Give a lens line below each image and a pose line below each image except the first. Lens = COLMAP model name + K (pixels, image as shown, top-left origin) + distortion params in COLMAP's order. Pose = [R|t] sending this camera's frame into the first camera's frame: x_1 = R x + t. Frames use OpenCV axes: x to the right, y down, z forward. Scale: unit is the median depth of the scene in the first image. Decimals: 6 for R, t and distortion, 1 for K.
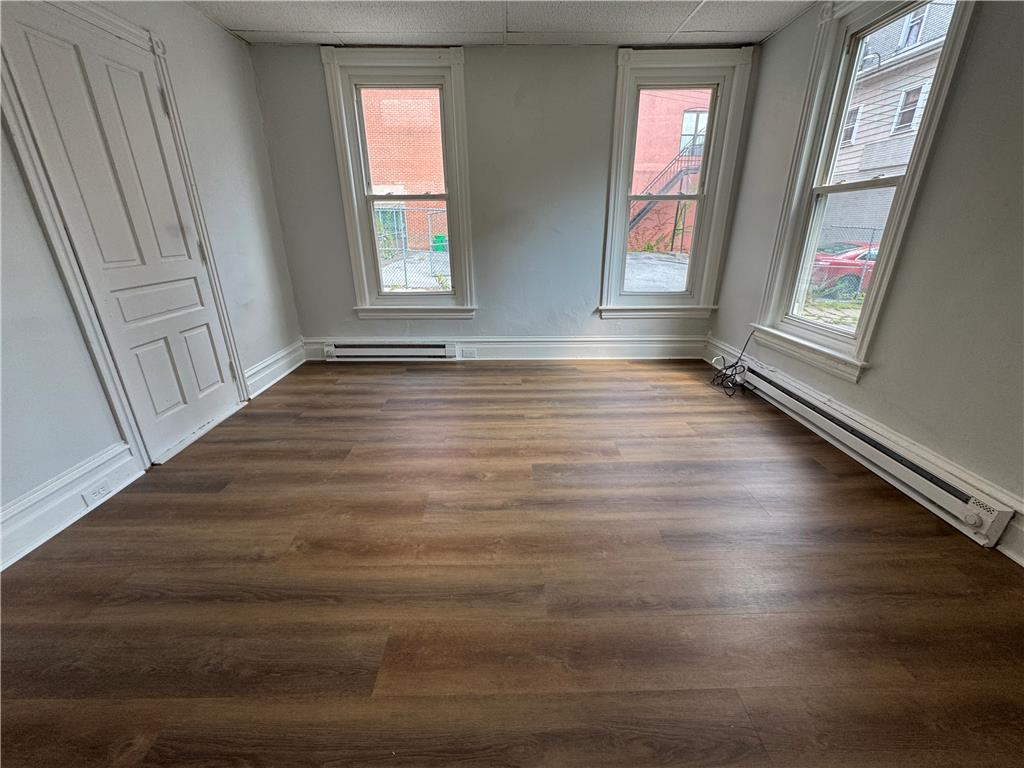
lens RADIAL K [[411.7, 0, 515.7], [0, 411.7, 385.6], [0, 0, 1]] dist [-0.000266, 0.000471]
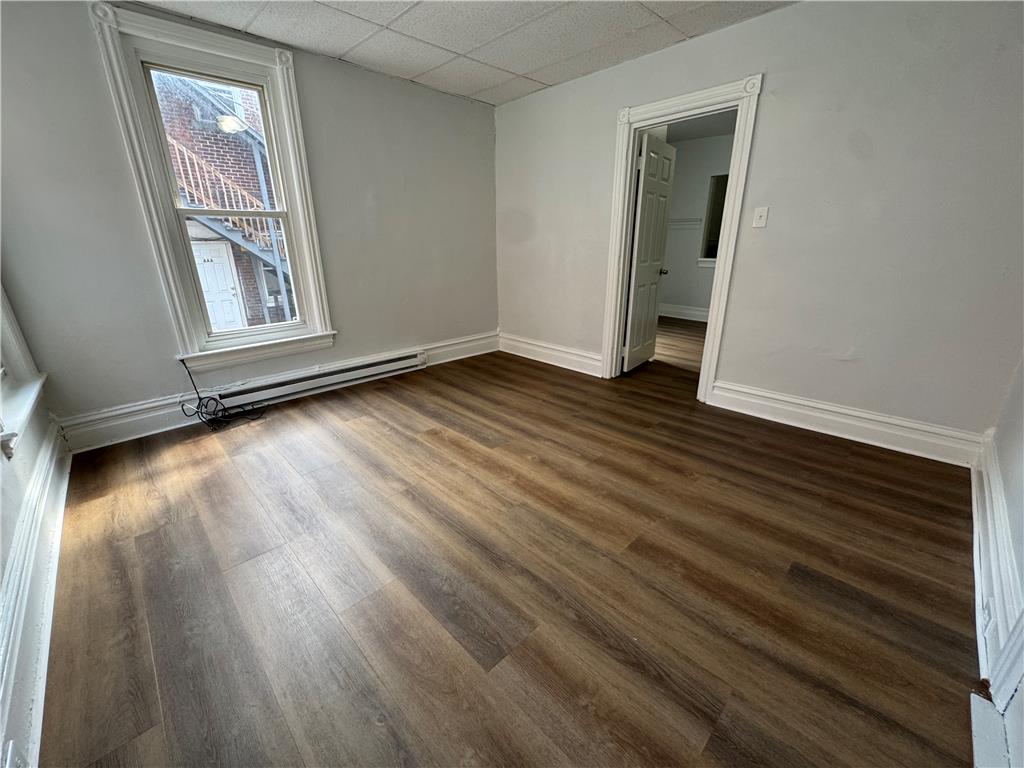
lens RADIAL K [[411.7, 0, 506.6], [0, 411.7, 380.5], [0, 0, 1]] dist [-0.000266, 0.000471]
pose [[-0.678672, -0.222331, 0.699981, -0.702250], [0.276547, 0.805574, 0.523997, -0.516498], [-0.680387, 0.549199, -0.485235, 1.346961]]
